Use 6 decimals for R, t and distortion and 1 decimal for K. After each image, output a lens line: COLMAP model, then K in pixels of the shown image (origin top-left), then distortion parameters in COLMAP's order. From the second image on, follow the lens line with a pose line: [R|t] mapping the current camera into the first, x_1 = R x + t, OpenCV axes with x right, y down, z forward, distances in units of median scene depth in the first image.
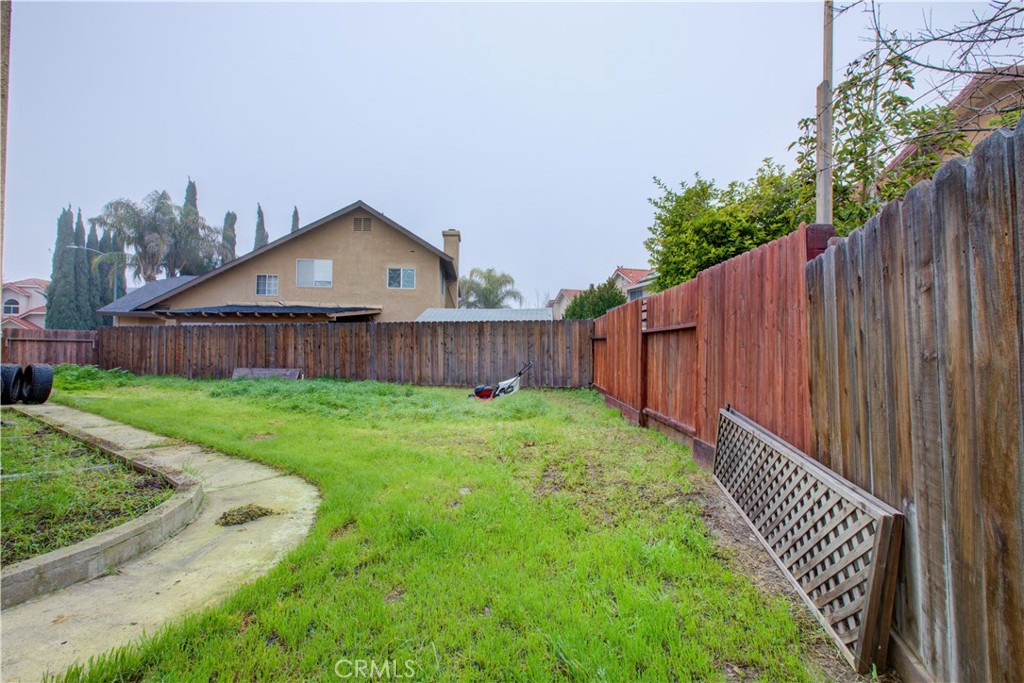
lens RADIAL K [[480.4, 0, 512.4], [0, 480.4, 339.9], [0, 0, 1]] dist [-0.007689, 0.002545]
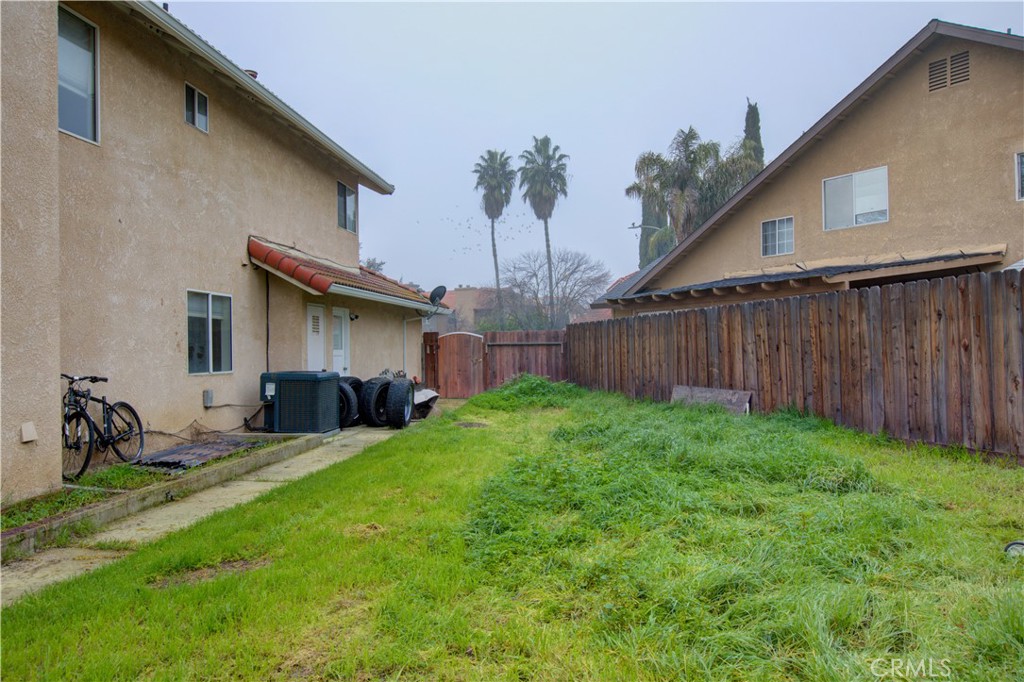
lens RADIAL K [[700.6, 0, 511.4], [0, 700.6, 338.8], [0, 0, 1]] dist [-0.006749, -0.000791]
pose [[0.470756, -0.026219, -0.881874, 0.088086], [0.040172, 0.999159, -0.008262, 0.000618], [0.881348, -0.031537, 0.471413, 0.415152]]
